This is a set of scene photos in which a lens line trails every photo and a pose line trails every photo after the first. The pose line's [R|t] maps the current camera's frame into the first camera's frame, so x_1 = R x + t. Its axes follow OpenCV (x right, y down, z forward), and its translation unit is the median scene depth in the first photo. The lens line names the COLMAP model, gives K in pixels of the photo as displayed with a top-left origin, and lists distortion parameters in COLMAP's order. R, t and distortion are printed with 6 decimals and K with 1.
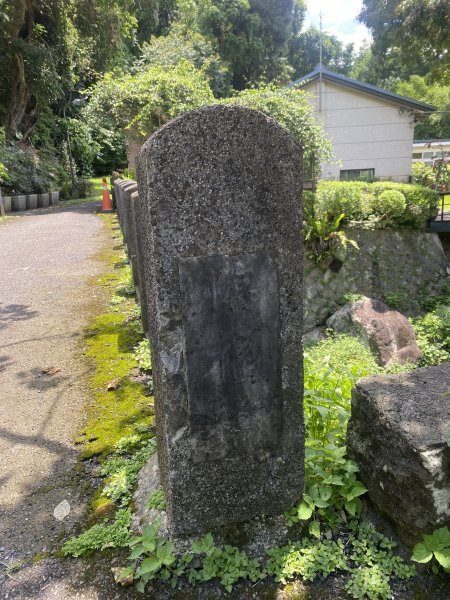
lens RADIAL K [[456.1, 0, 225.5], [0, 456.1, 291.5], [0, 0, 1]] dist [0.027762, -0.035010]
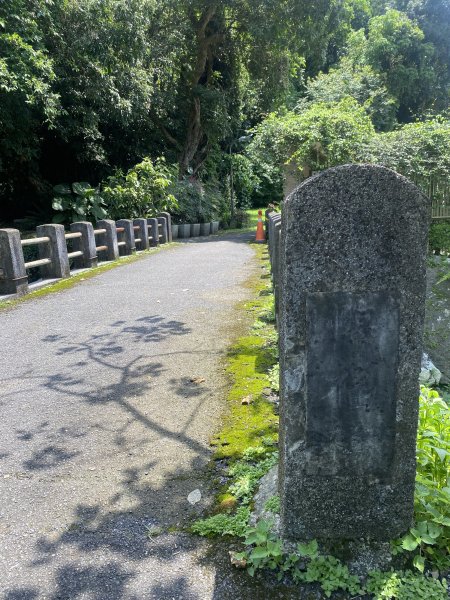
lens RADIAL K [[456.1, 0, 225.5], [0, 456.1, 291.5], [0, 0, 1]] dist [0.027762, -0.035010]
pose [[0.946502, 0.073412, -0.314236, 0.051254], [-0.093661, 0.994357, -0.049811, 0.001729], [0.308807, 0.076578, 0.948037, -0.135418]]
